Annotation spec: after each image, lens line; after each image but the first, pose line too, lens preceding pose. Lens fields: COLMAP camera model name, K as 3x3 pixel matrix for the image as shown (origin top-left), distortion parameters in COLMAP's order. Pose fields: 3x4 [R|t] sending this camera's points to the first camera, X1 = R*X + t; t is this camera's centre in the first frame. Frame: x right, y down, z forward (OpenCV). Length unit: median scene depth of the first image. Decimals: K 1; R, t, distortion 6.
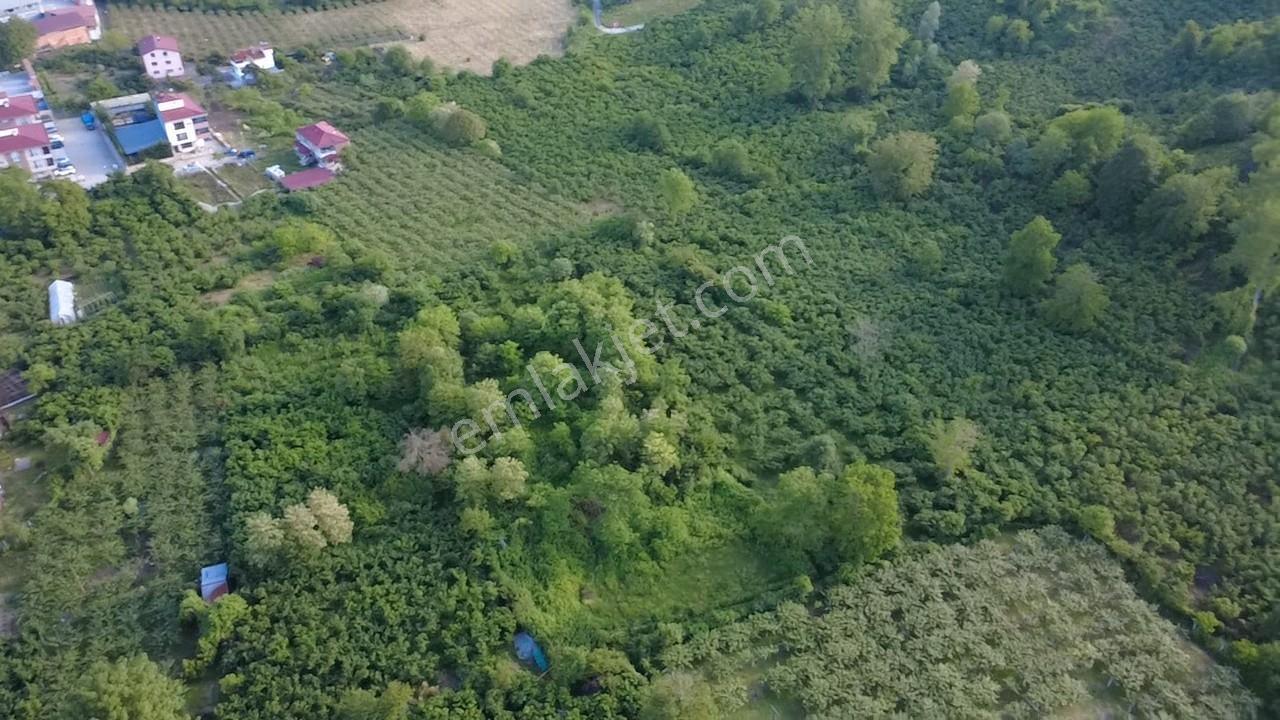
lens RADIAL K [[934.8, 0, 639.5], [0, 934.8, 362.1], [0, 0, 1]] dist [-0.001540, 0.005655]
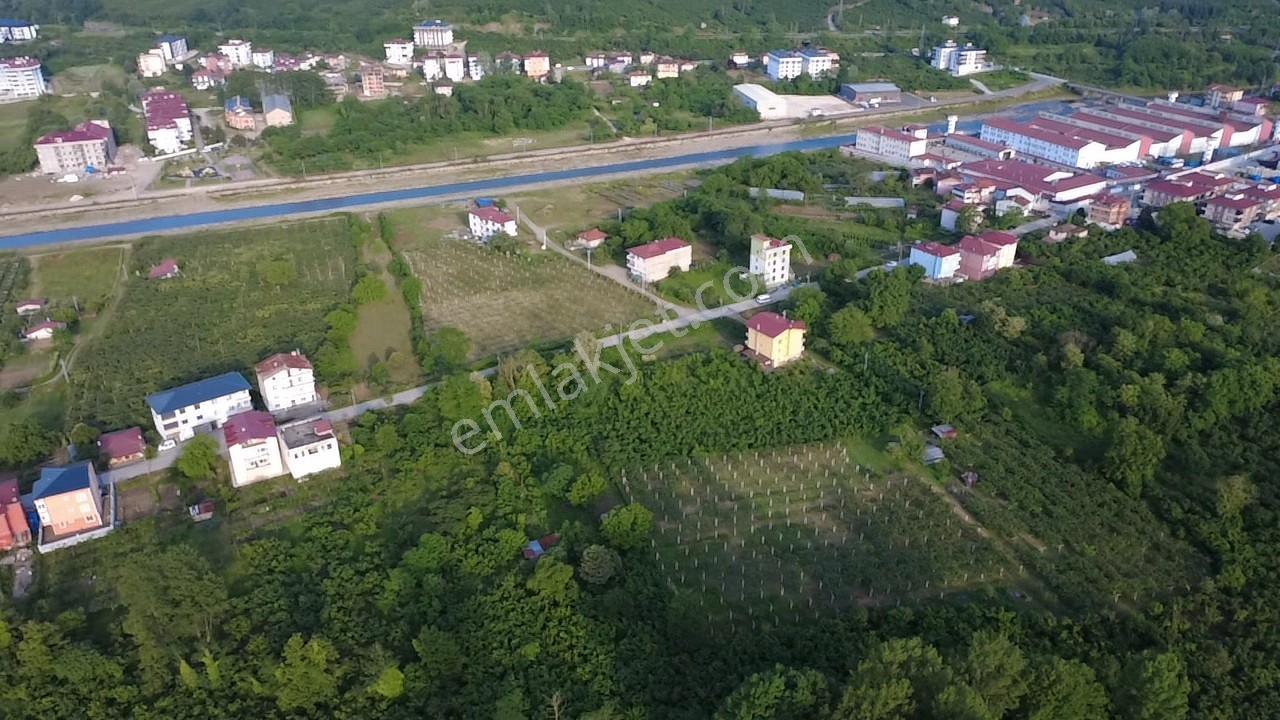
lens RADIAL K [[934.8, 0, 639.5], [0, 934.8, 362.1], [0, 0, 1]] dist [-0.001540, 0.005655]
pose [[-0.013694, 0.428214, -0.903574, 1.360710], [-0.572971, 0.737222, 0.358061, -0.037563], [0.819461, 0.522624, 0.235259, -0.110138]]
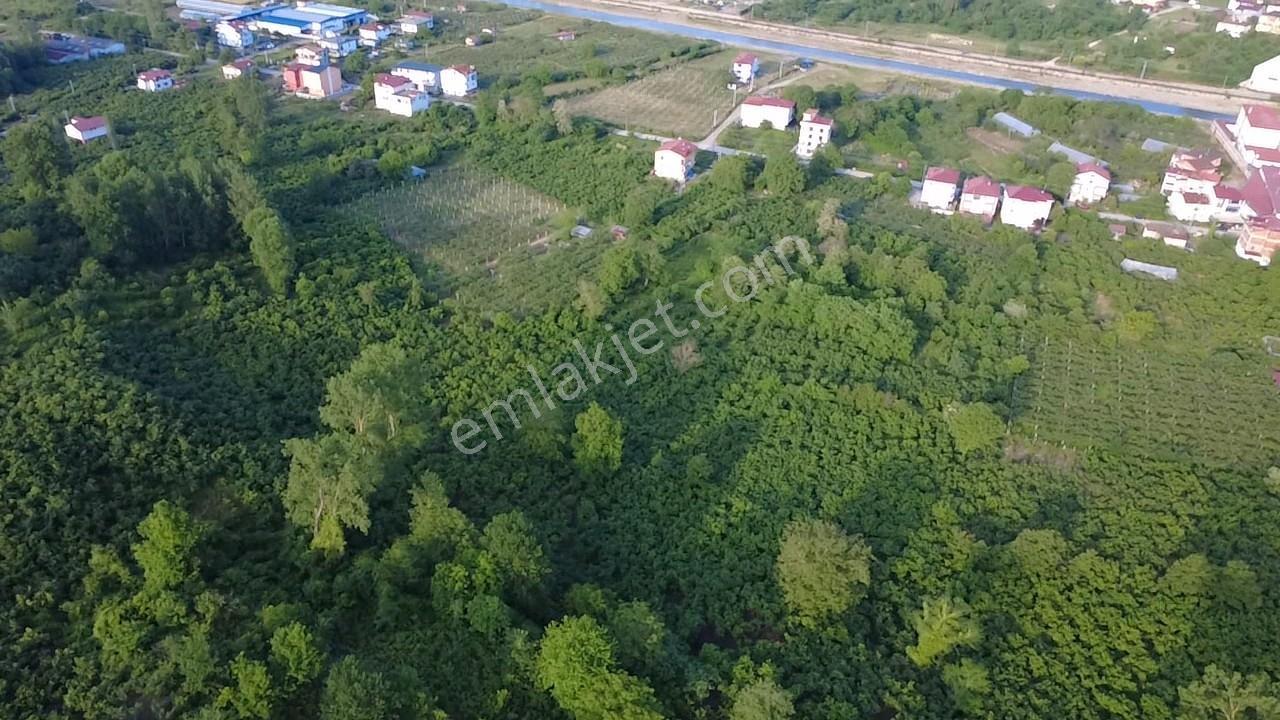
lens RADIAL K [[932.1, 0, 638.8], [0, 932.1, 364.0], [0, 0, 1]] dist [0.000237, 0.001888]
pose [[-0.845339, 0.242180, -0.476183, 0.981591], [-0.343983, 0.435240, 0.832010, -1.145170], [0.408750, 0.867130, -0.284620, 1.464311]]
